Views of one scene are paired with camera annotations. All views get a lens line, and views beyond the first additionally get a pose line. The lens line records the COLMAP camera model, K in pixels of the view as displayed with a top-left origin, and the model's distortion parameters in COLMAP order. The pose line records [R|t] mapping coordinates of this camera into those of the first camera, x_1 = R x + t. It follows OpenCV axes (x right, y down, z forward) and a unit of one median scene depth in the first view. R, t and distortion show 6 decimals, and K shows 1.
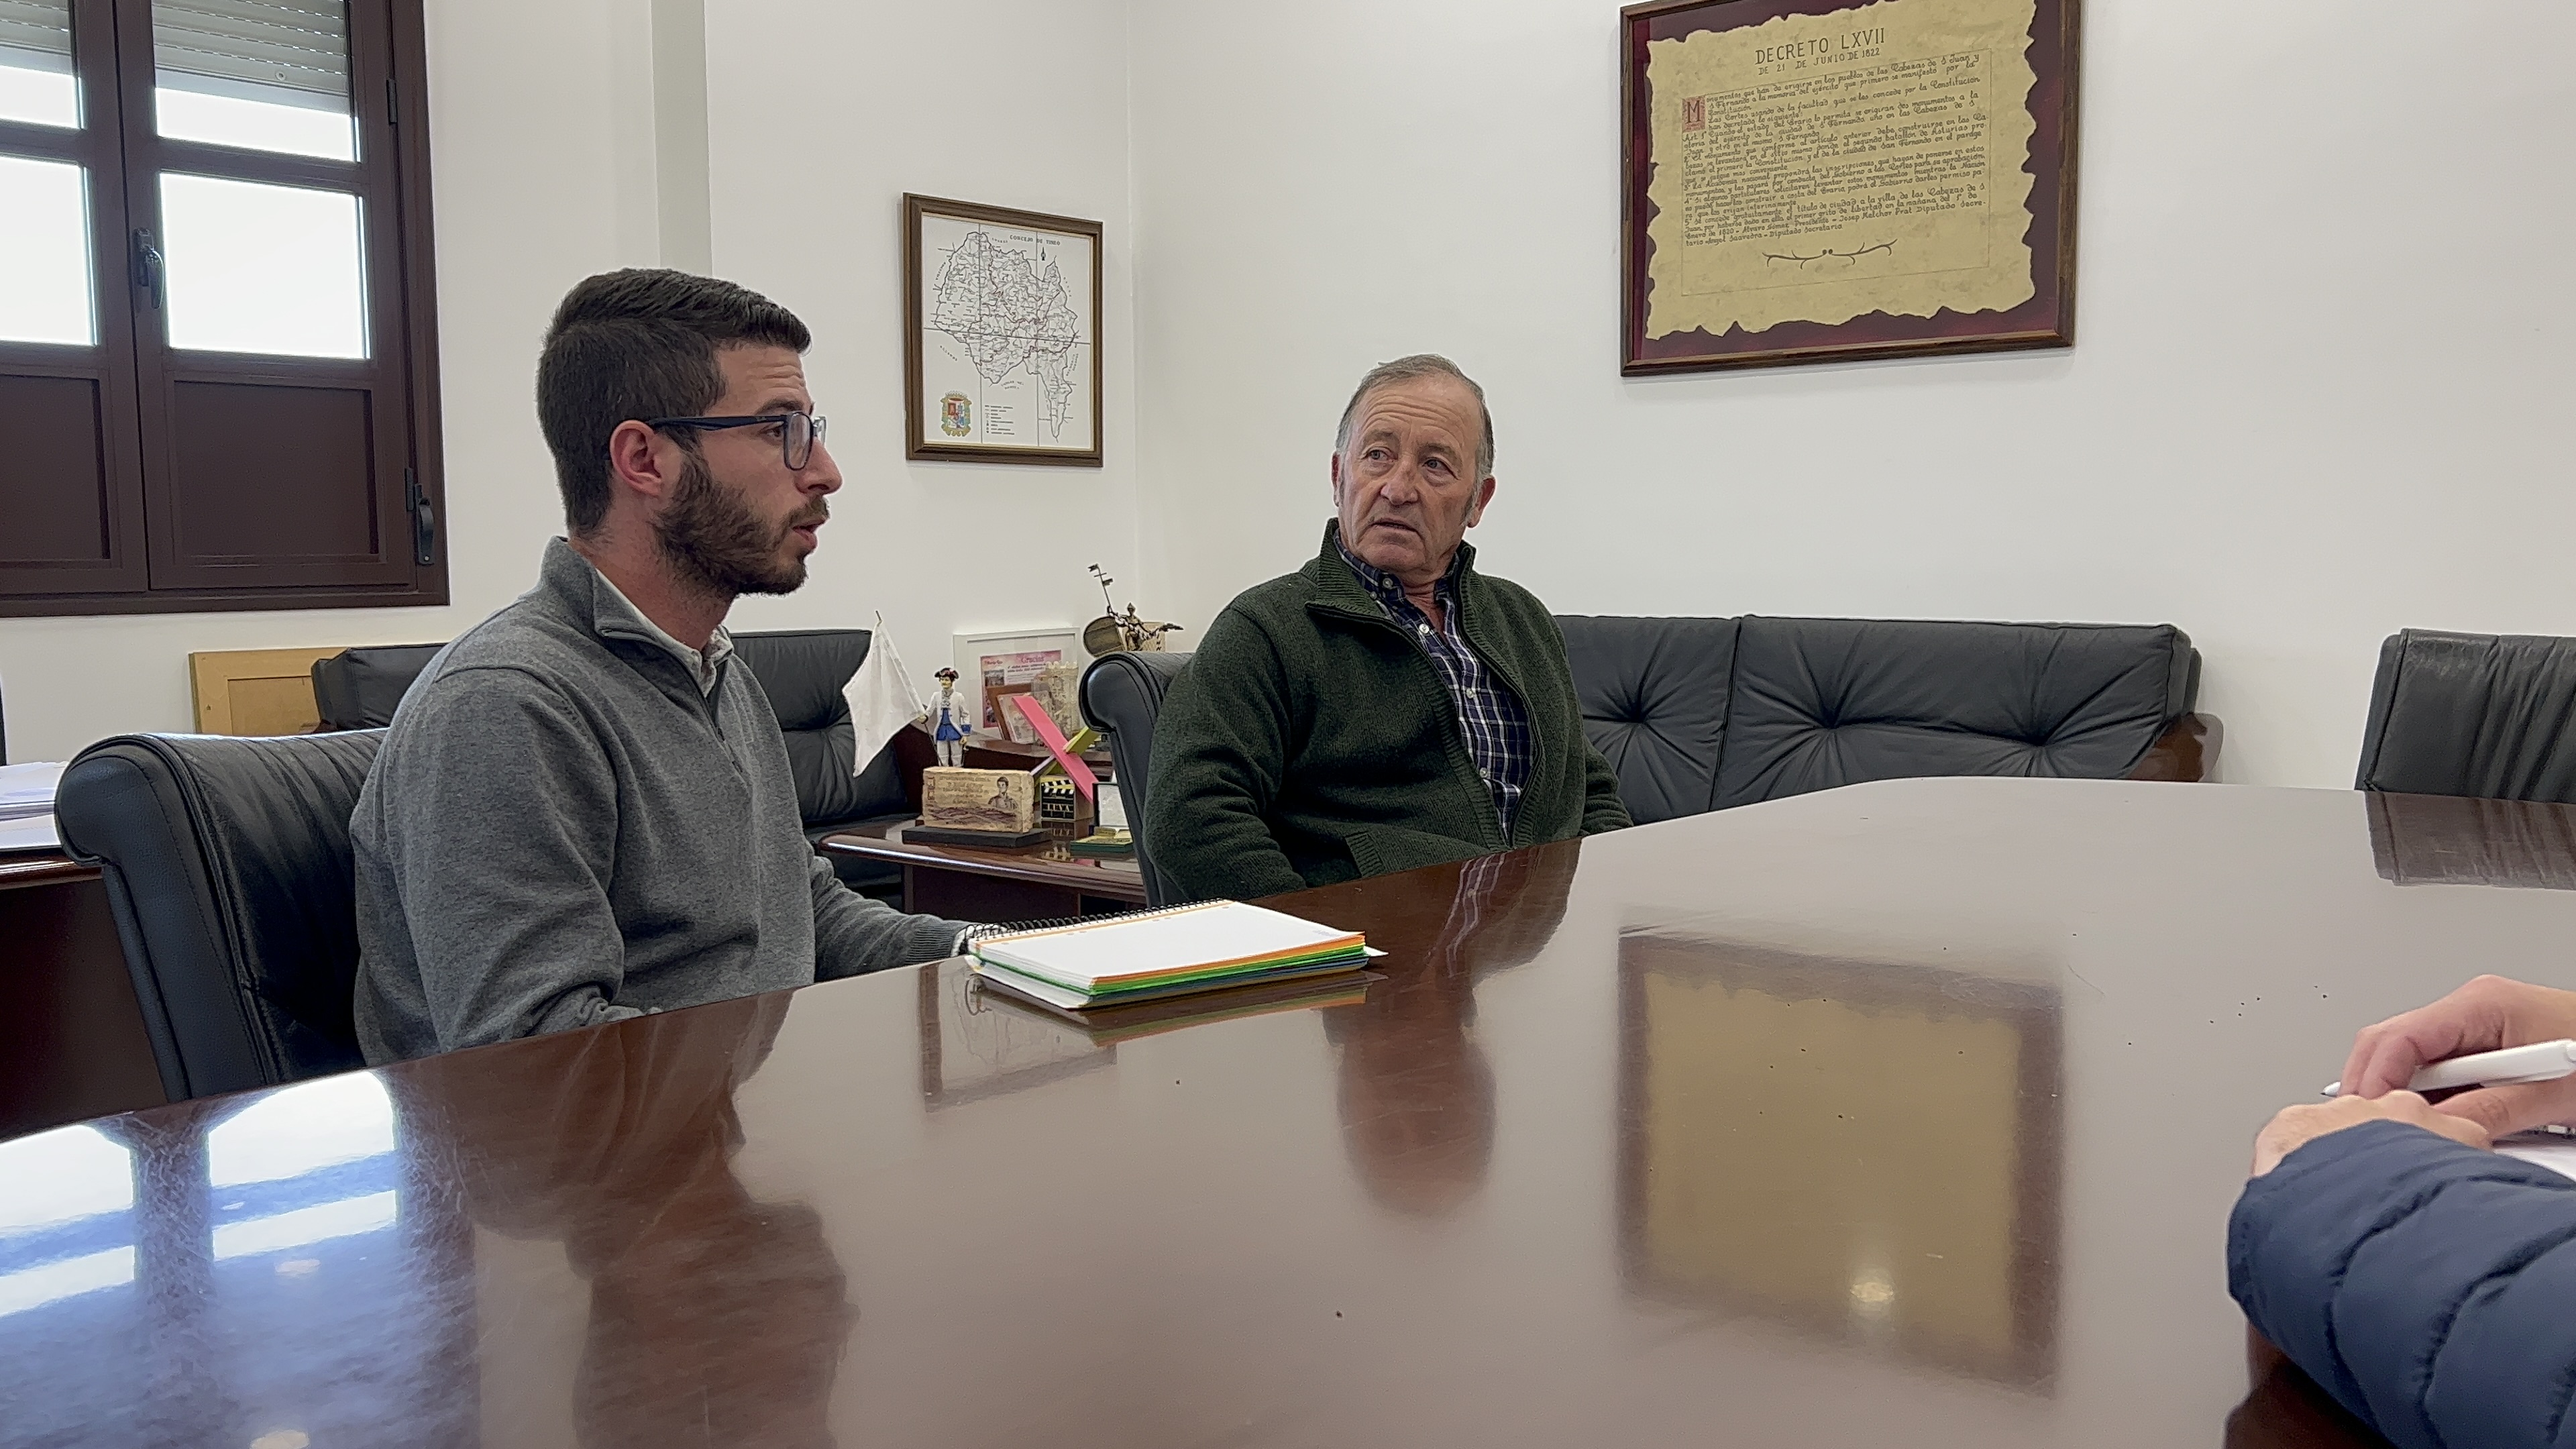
lens RADIAL K [[2155.8, 0, 1288.0], [0, 2155.8, 724.5], [0, 0, 1]] dist [0.007199, -0.009262]
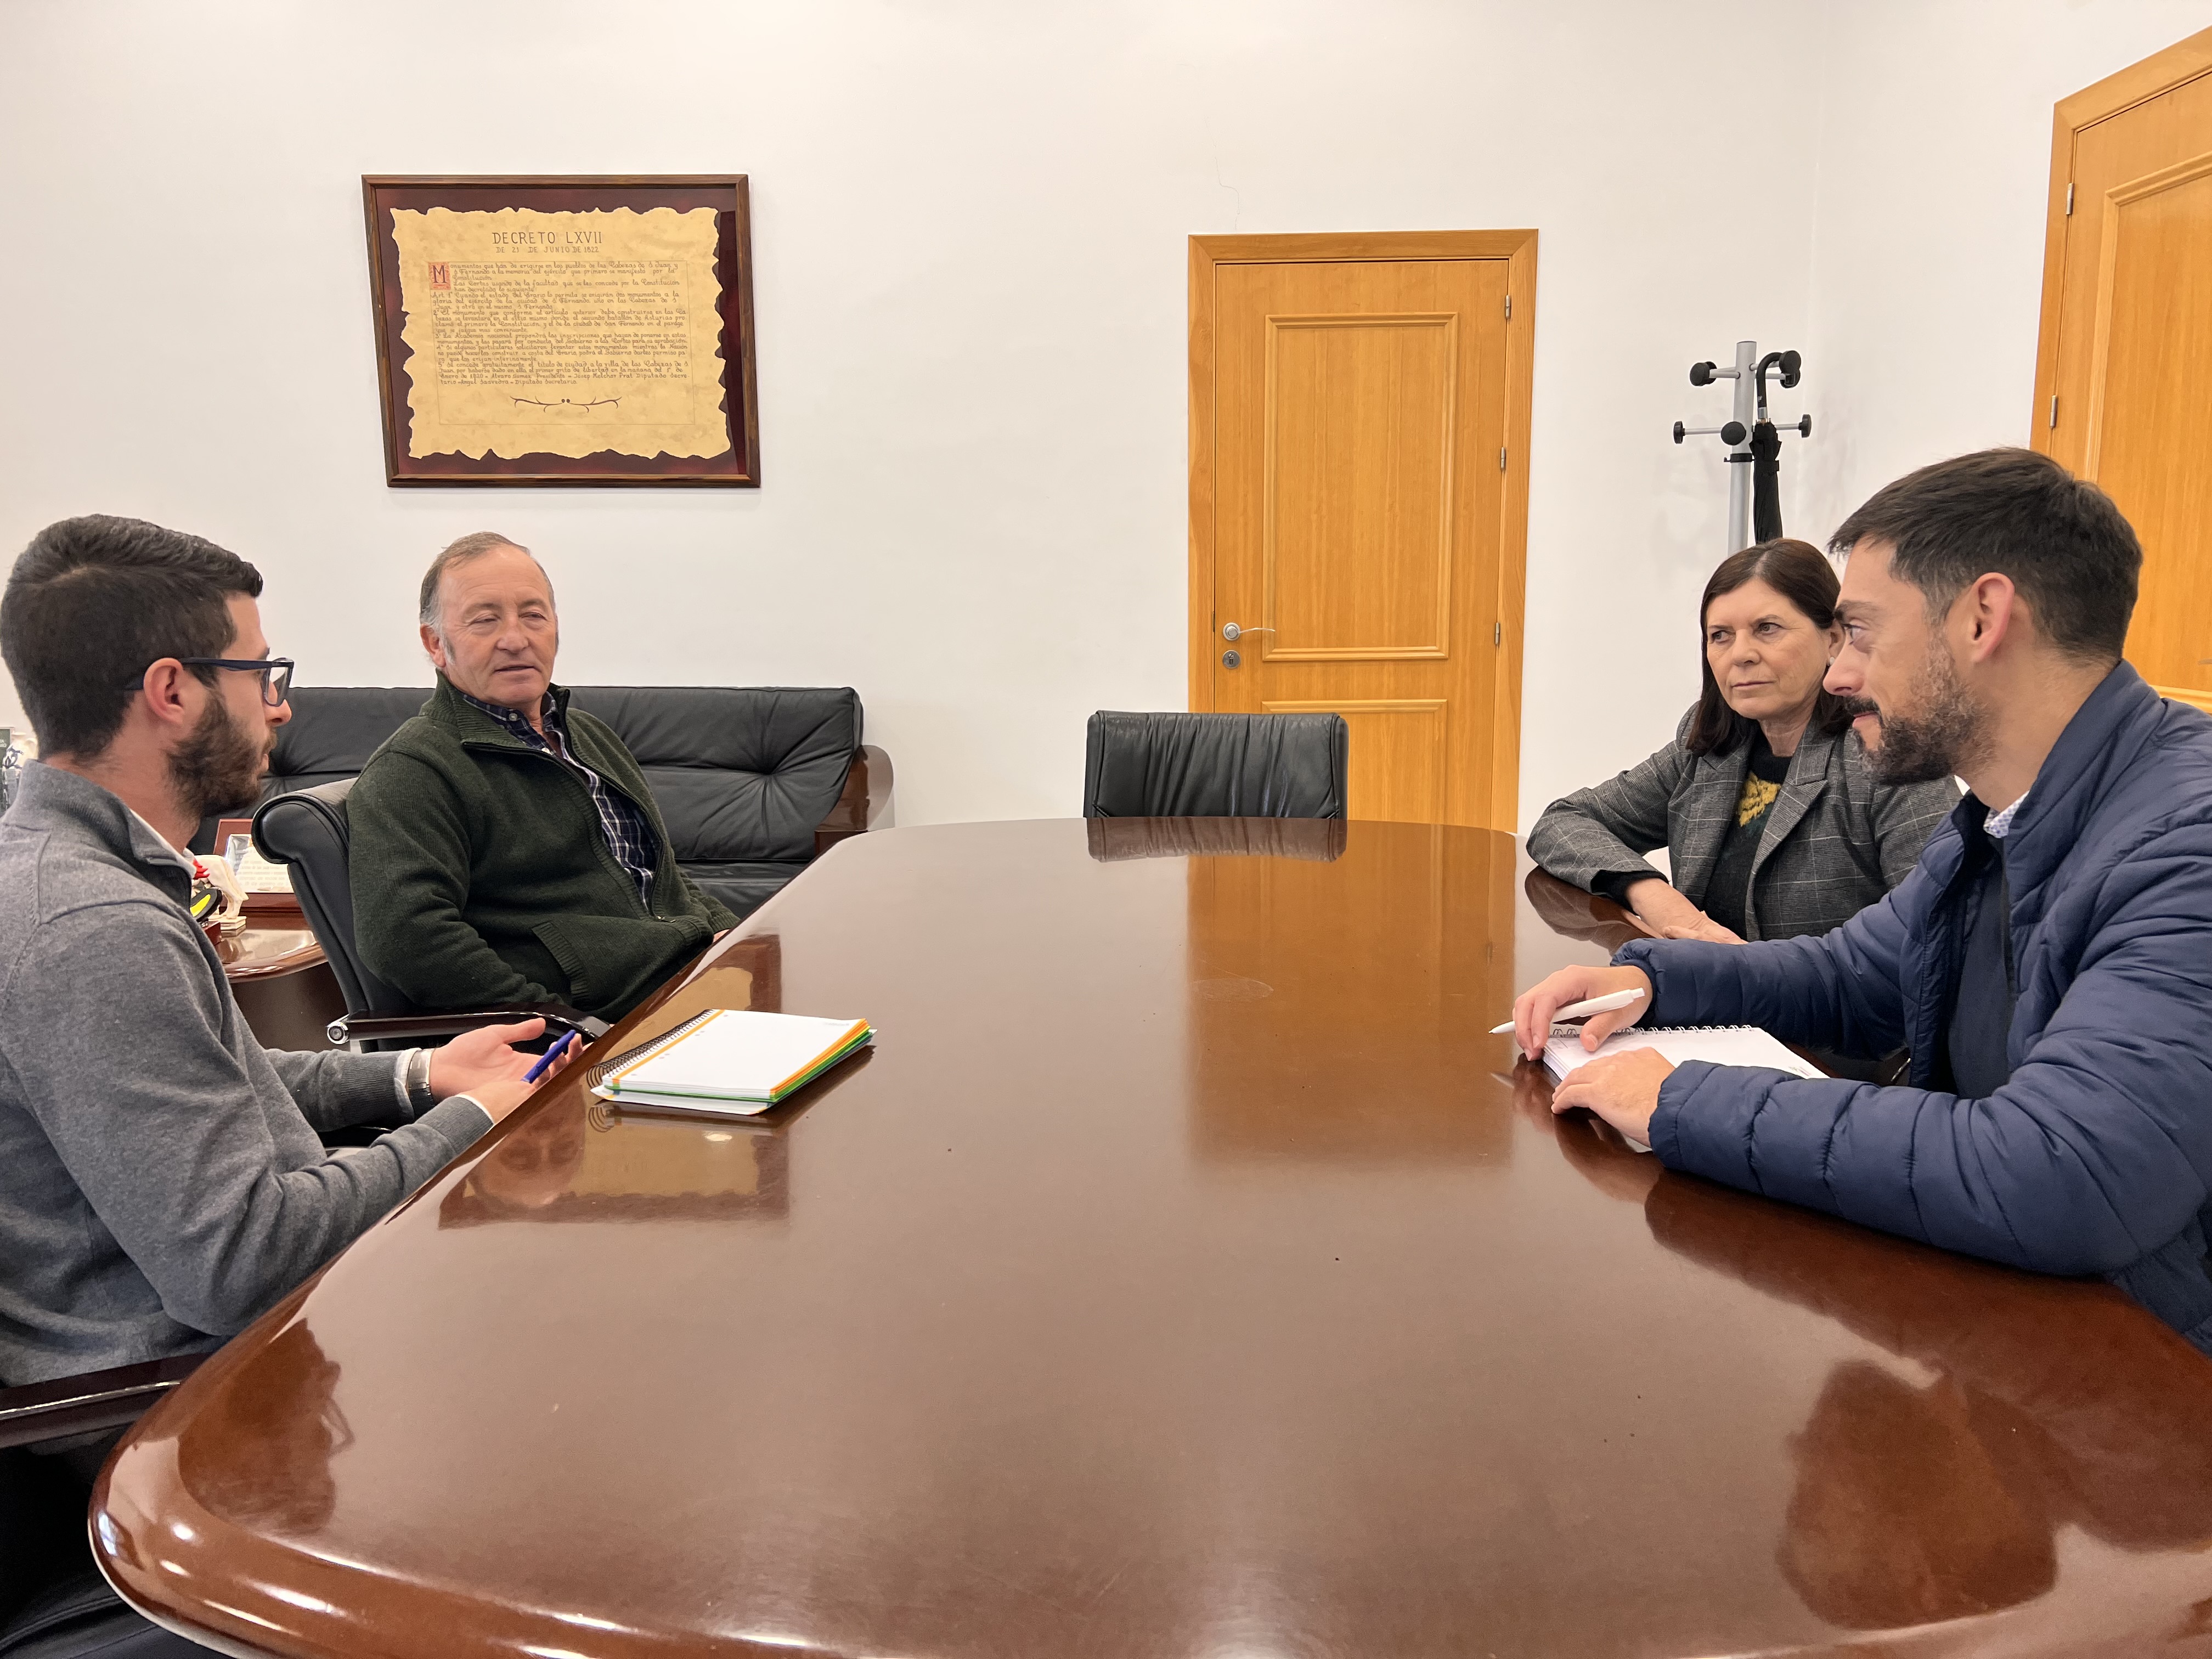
lens RADIAL K [[1679.3, 0, 1106.0], [0, 1679.3, 829.5], [0, 0, 1]] dist [-0.008444, -0.001373]
pose [[0.760916, -0.094138, 0.641984, -0.179557], [0.045959, 0.994754, 0.091394, -0.041183], [-0.647220, -0.040038, 0.761251, 0.012406]]
